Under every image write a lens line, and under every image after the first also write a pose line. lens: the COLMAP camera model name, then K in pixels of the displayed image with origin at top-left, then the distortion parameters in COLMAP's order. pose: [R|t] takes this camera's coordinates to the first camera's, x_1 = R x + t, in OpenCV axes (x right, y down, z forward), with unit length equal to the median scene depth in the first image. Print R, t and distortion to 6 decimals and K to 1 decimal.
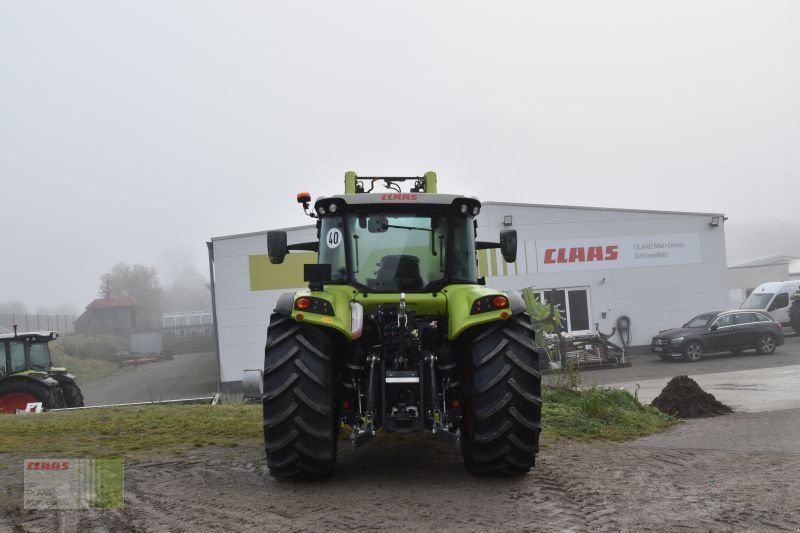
lens RADIAL K [[745.7, 0, 398.6], [0, 745.7, 272.6], [0, 0, 1]] dist [-0.022361, 0.000000]
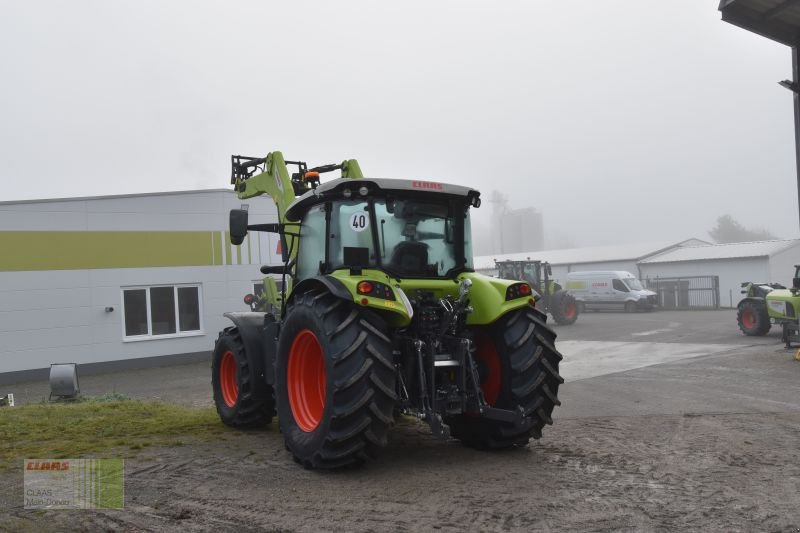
lens RADIAL K [[745.7, 0, 394.8], [0, 745.7, 275.2], [0, 0, 1]] dist [-0.022361, 0.000000]
pose [[0.891698, 0.026022, 0.451882, -0.244840], [-0.032829, 0.999435, 0.007228, 0.007866], [-0.451438, -0.021280, 0.892048, 0.052469]]
